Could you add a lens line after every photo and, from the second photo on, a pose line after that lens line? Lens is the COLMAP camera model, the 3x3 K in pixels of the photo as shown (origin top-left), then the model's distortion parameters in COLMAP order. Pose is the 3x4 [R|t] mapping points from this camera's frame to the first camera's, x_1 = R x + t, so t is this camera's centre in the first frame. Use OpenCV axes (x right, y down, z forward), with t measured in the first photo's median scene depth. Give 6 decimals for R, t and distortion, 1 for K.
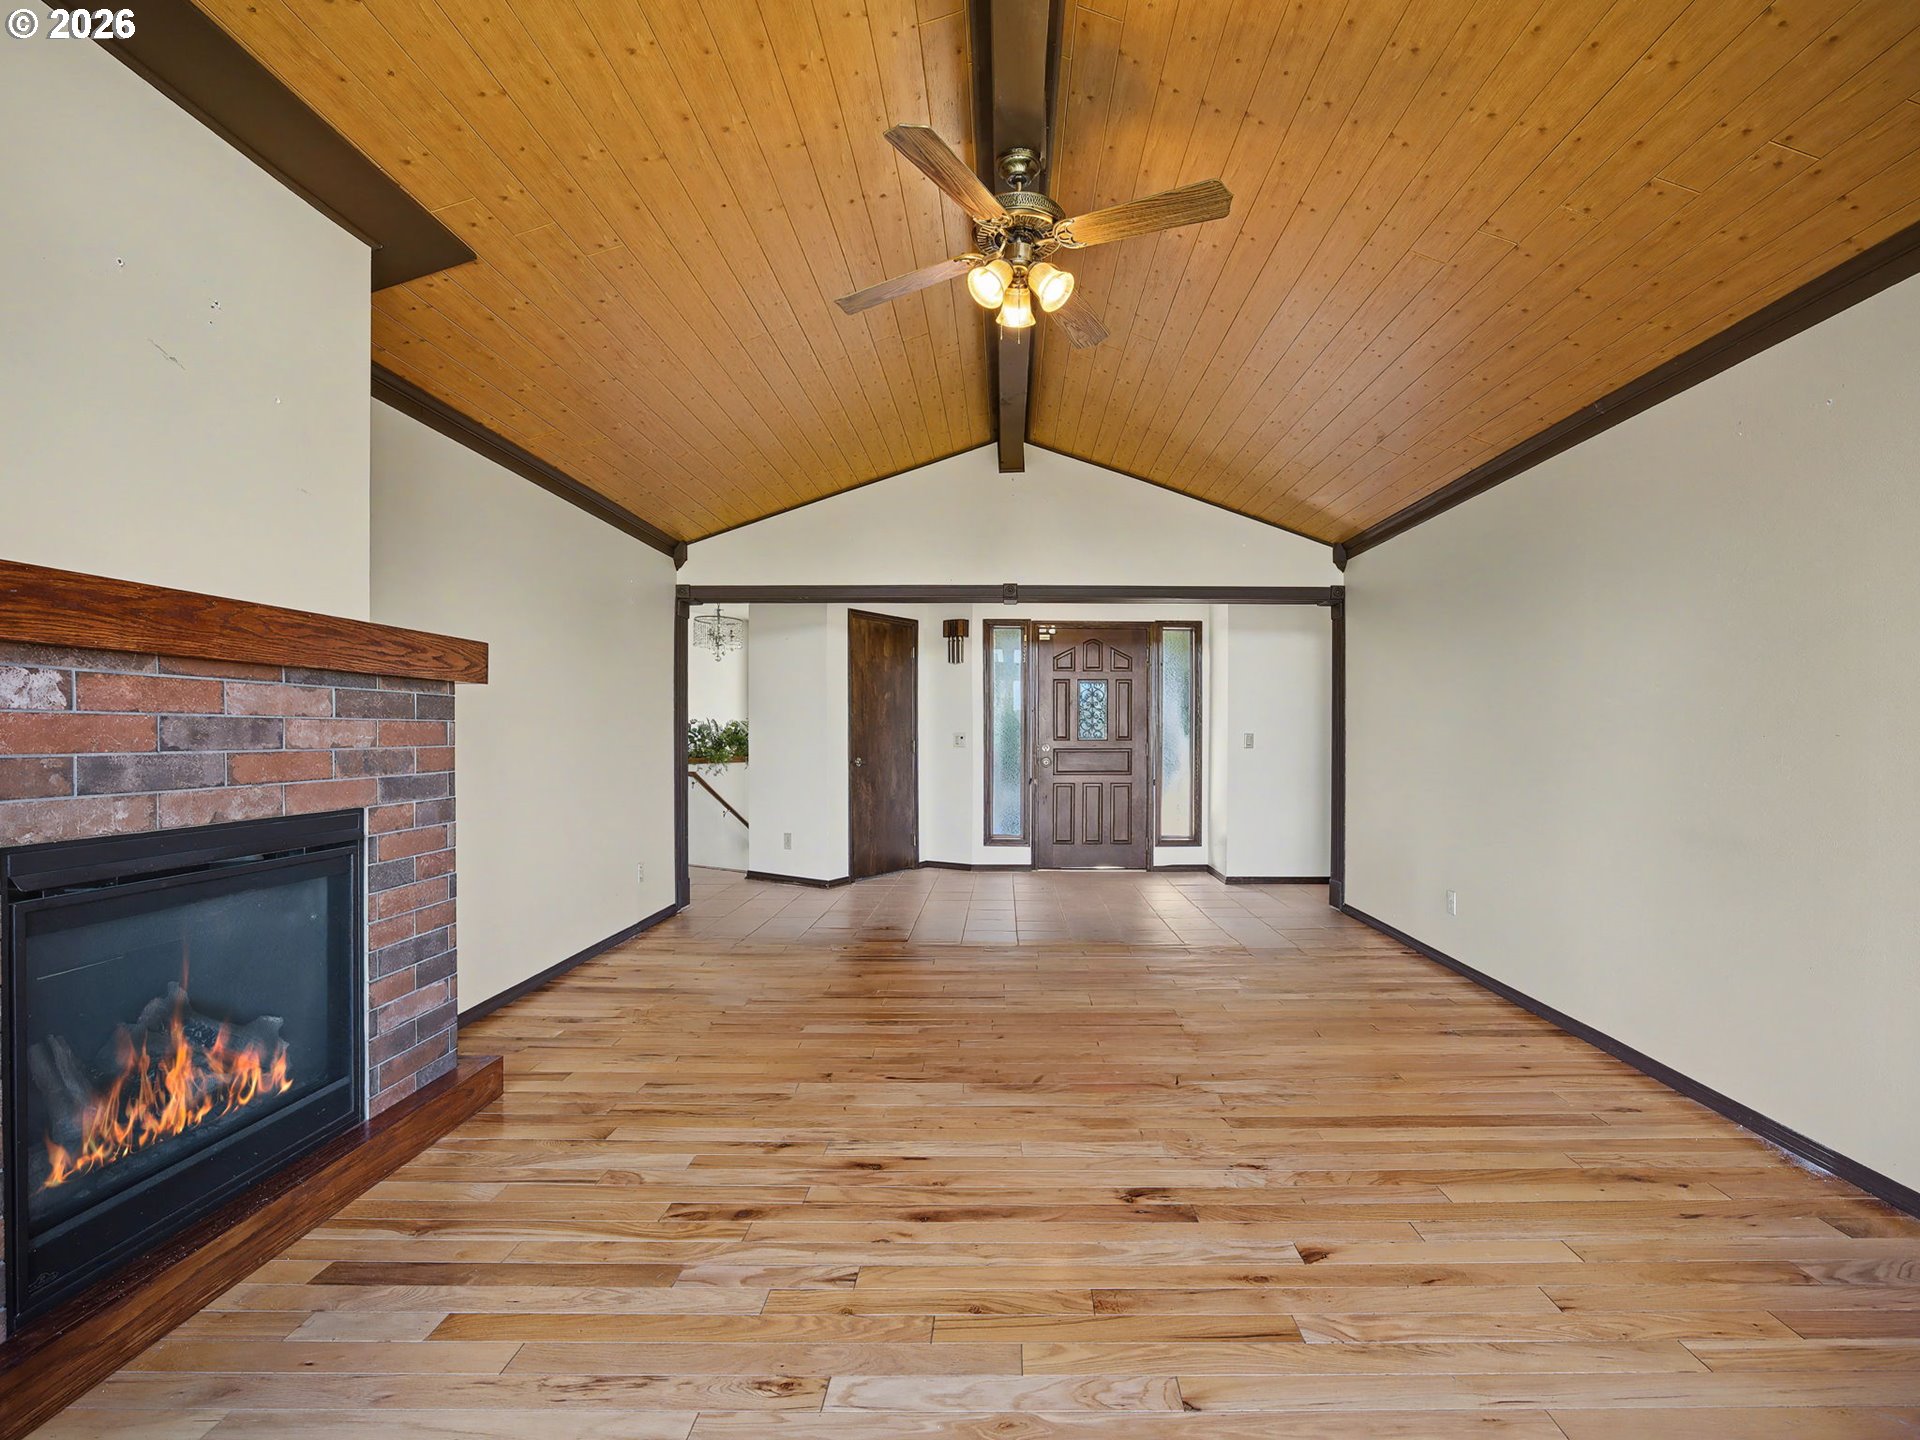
lens RADIAL K [[920.5, 0, 961.1], [0, 920.5, 729.6], [0, 0, 1]] dist [0.002305, 0.000057]
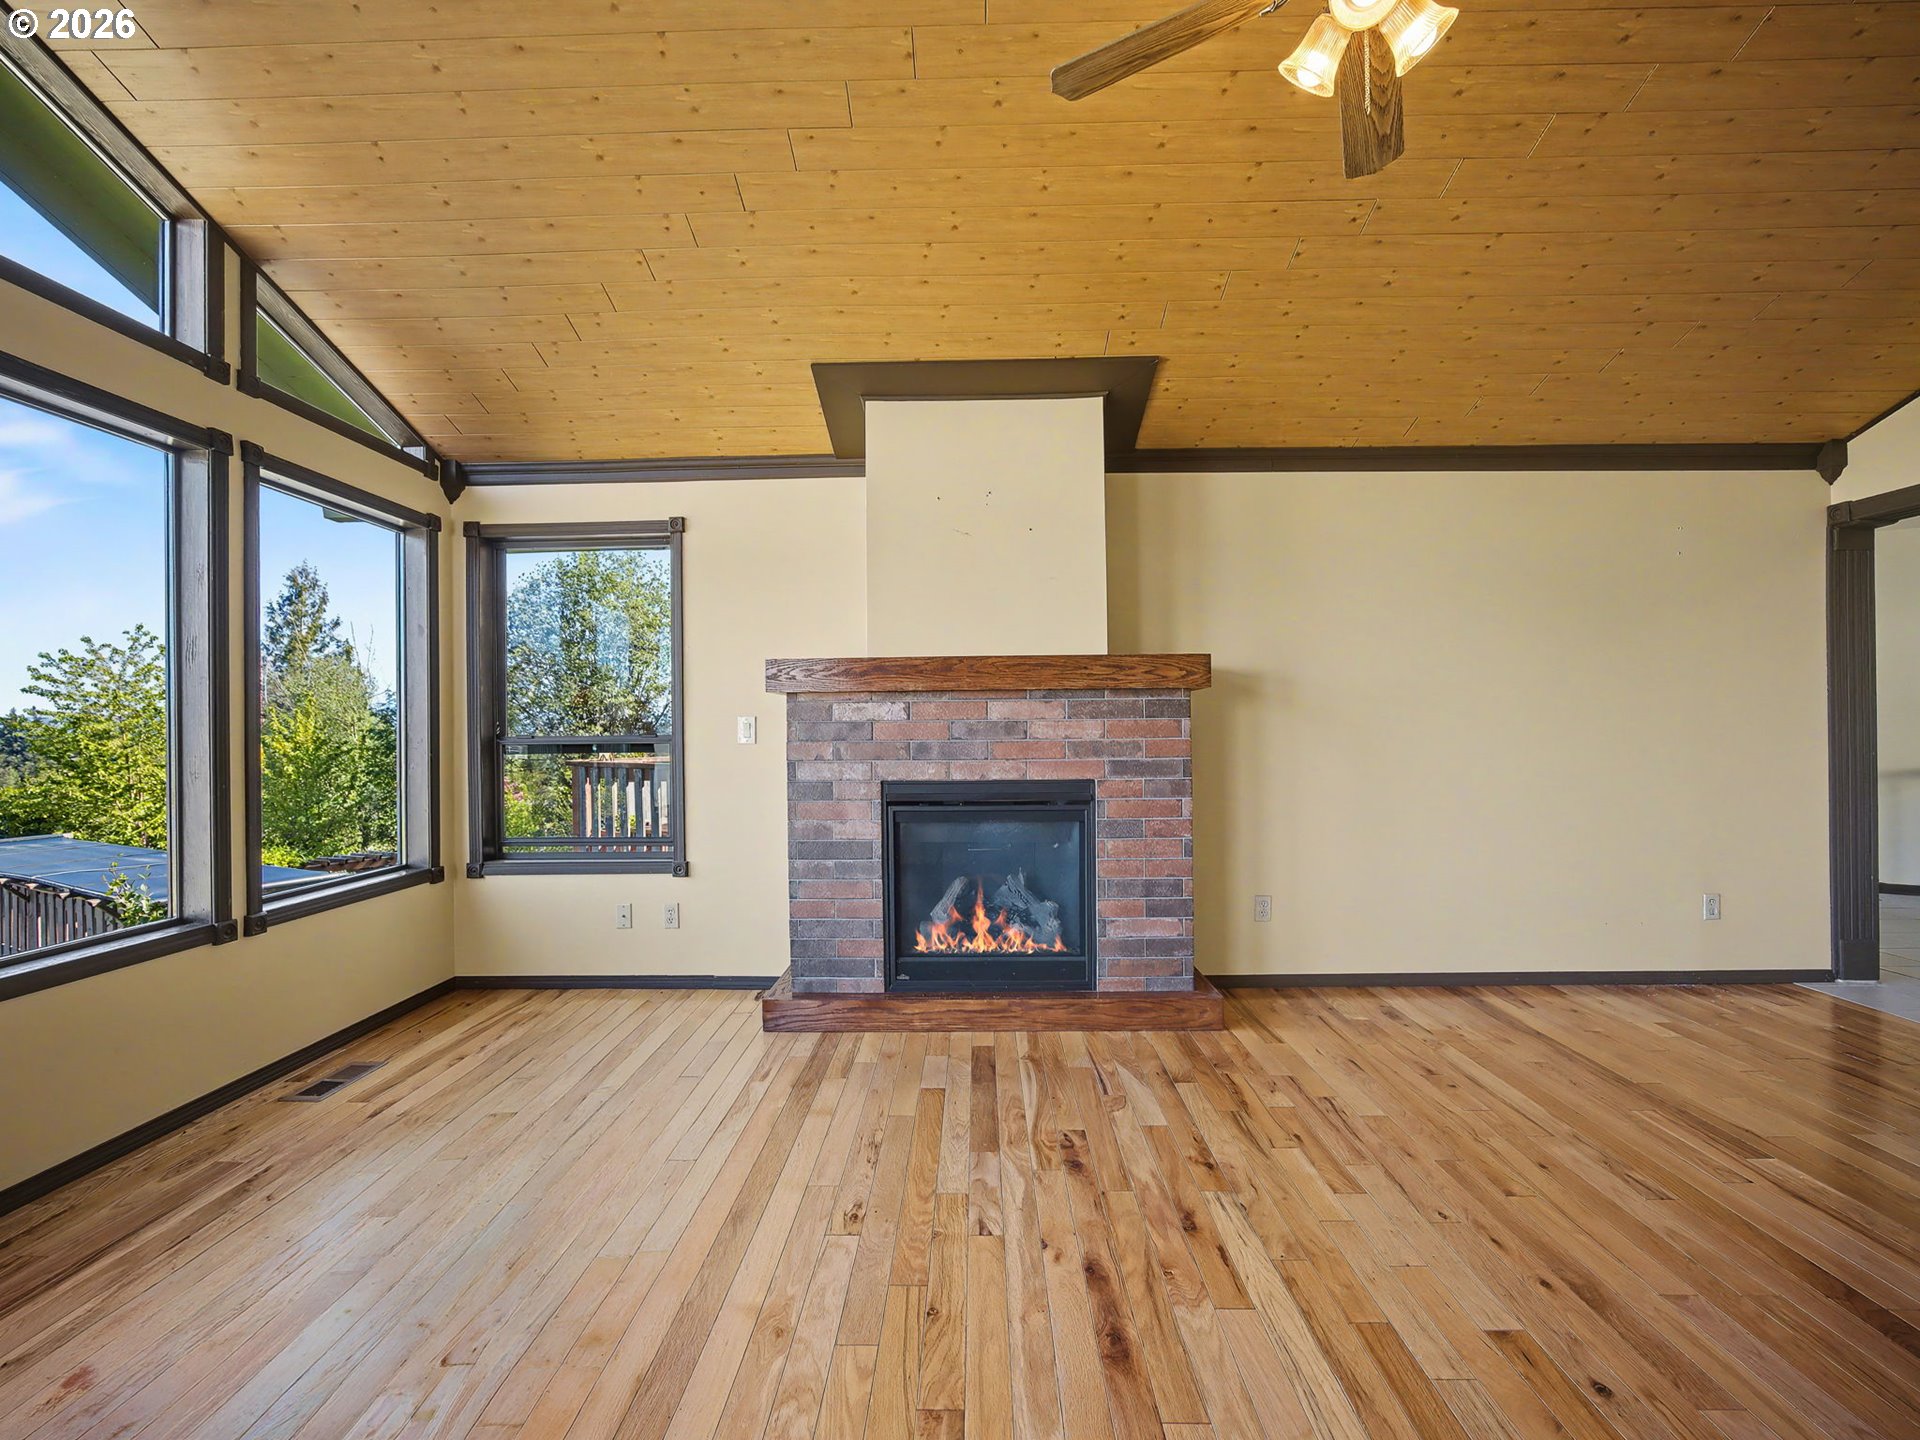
lens RADIAL K [[837.6, 0, 964.1], [0, 837.6, 728.5], [0, 0, 1]] dist [-0.014885, 0.004680]
pose [[-0.010988, -0.006870, -0.999916, 0.749481], [0.012802, 0.999893, -0.007011, 0.010400], [0.999858, -0.012878, -0.010899, 0.866207]]
